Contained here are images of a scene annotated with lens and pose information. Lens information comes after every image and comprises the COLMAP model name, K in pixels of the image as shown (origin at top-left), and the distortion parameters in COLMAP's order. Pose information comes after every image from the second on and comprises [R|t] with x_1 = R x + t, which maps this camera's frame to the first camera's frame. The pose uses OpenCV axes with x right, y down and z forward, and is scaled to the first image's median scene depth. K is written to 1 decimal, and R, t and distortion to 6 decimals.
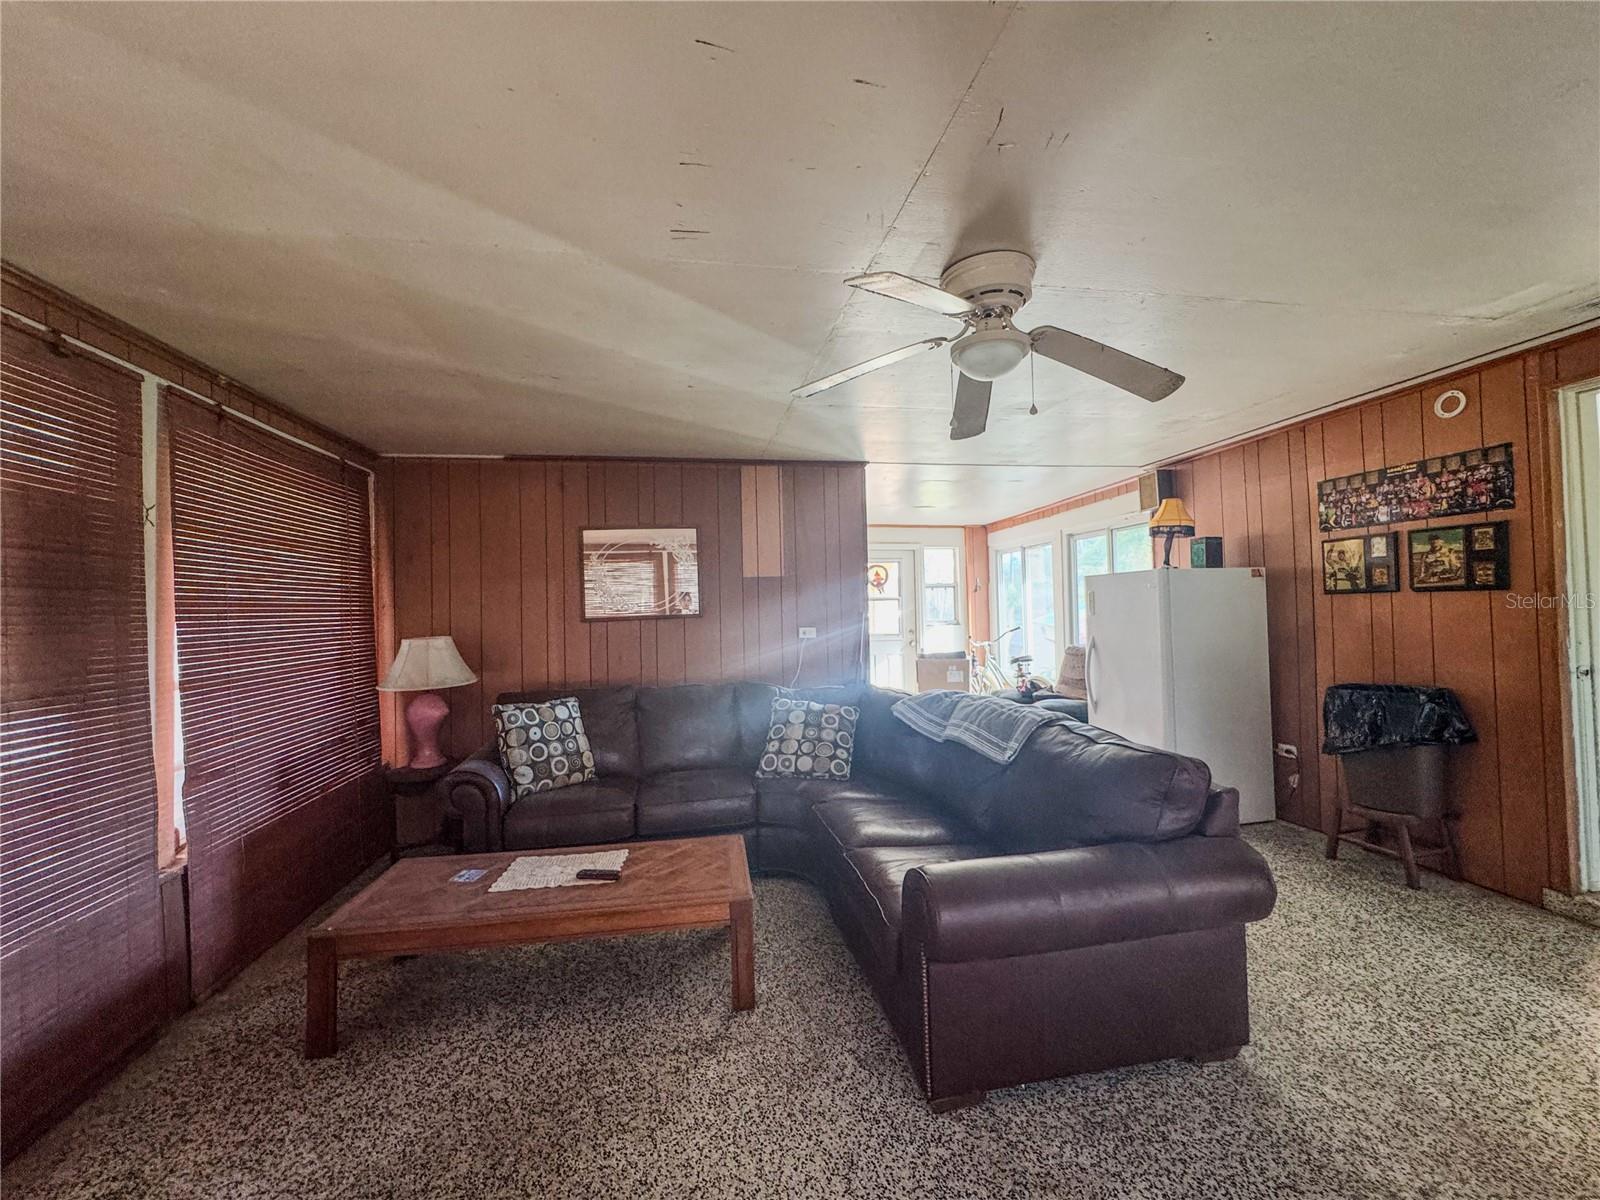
lens RADIAL K [[645.3, 0, 793.7], [0, 645.3, 603.1], [0, 0, 1]] dist [-0.001266, 0.000558]
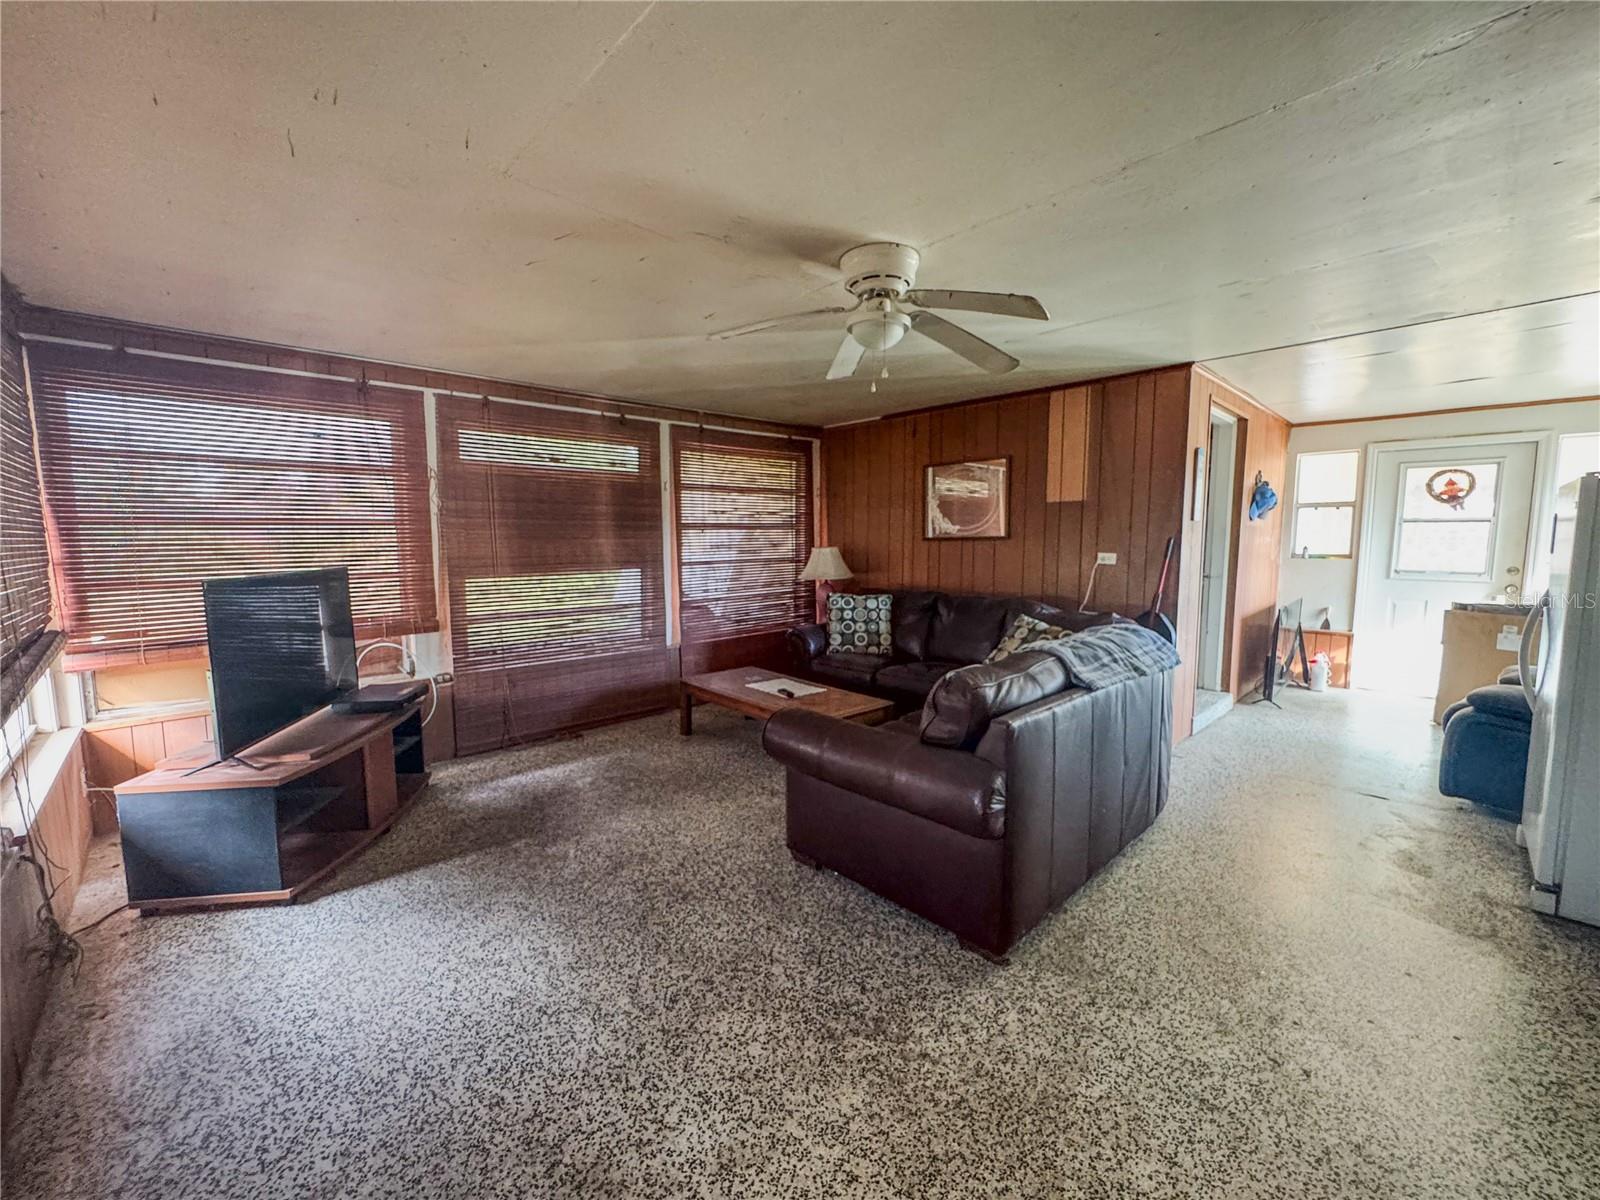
lens RADIAL K [[645.3, 0, 796.7], [0, 645.3, 599.0], [0, 0, 1]] dist [-0.001266, 0.000558]
pose [[0.538092, 0.104552, -0.836377, 0.756472], [-0.000302, 0.992301, 0.123849, -0.016594], [0.842886, -0.066389, 0.533981, 0.107433]]
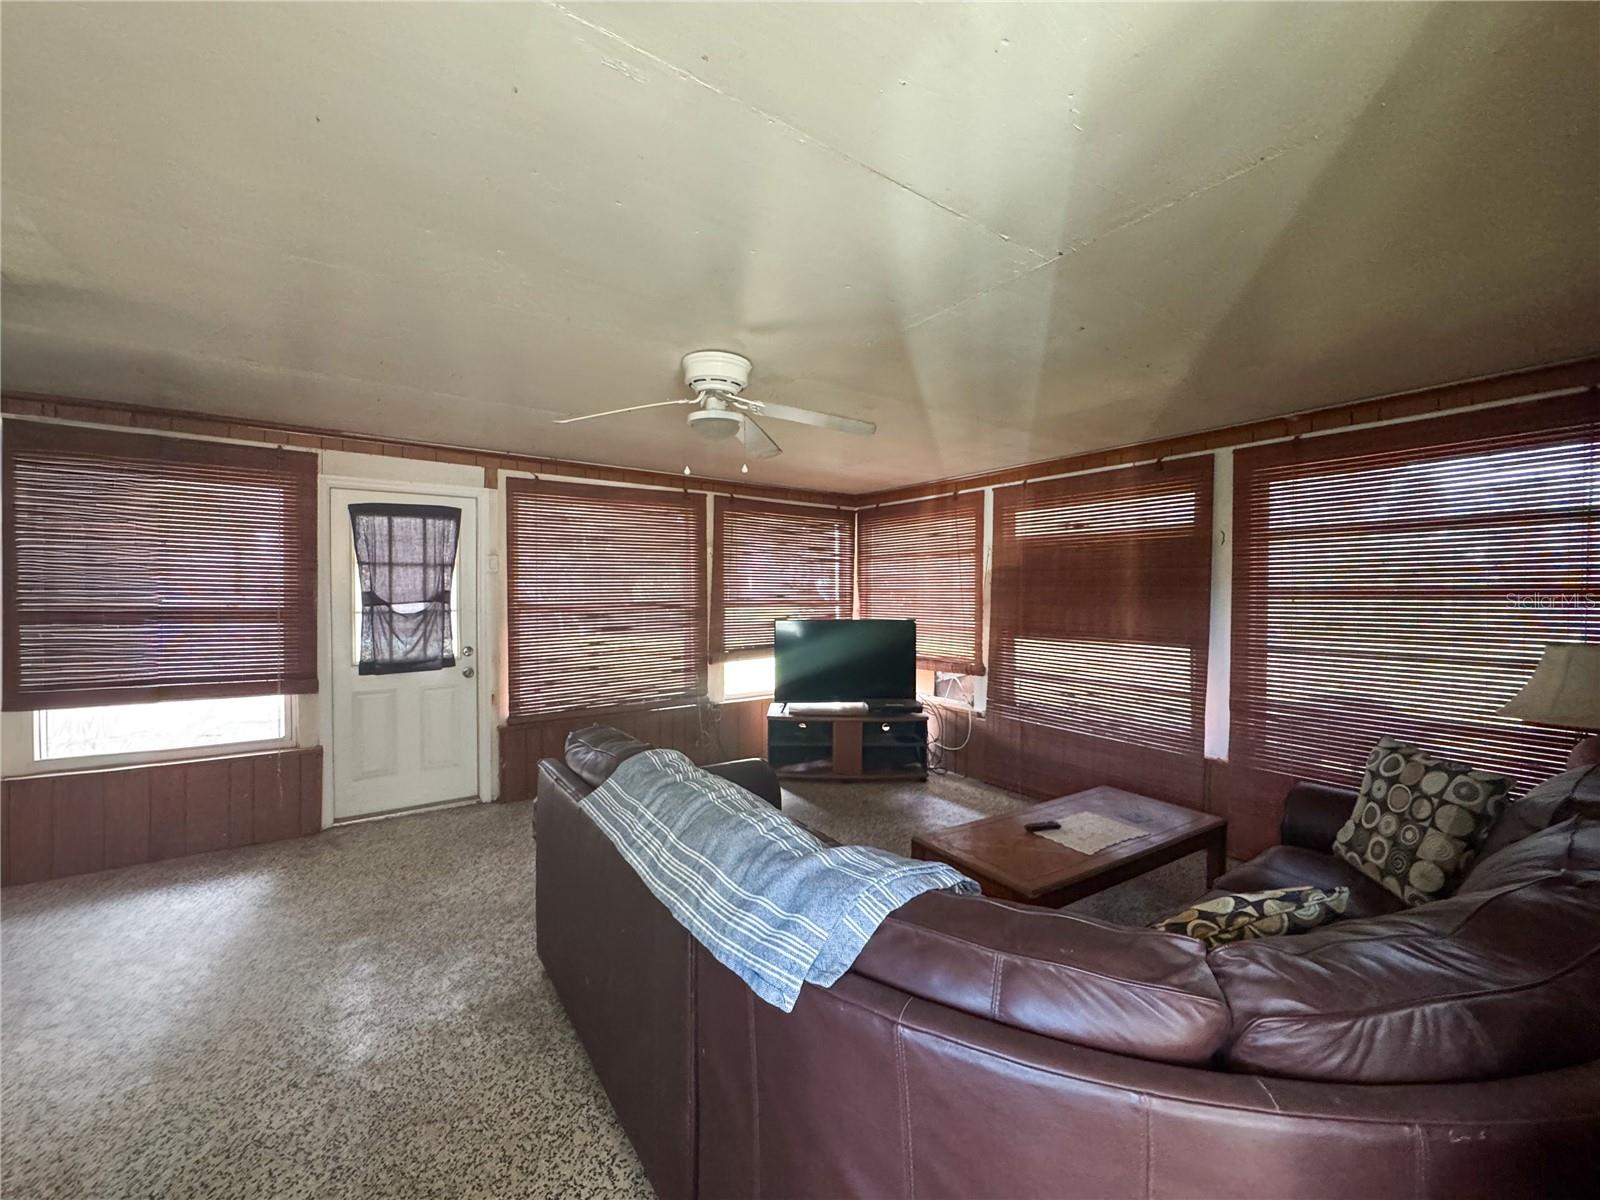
lens RADIAL K [[645.3, 0, 801.5], [0, 645.3, 596.1], [0, 0, 1]] dist [-0.001266, 0.000558]
pose [[-0.914714, 0.025137, -0.403318, 0.409029], [0.023301, 0.999684, 0.009460, -0.019408], [0.403429, -0.000744, -0.915011, 1.341002]]
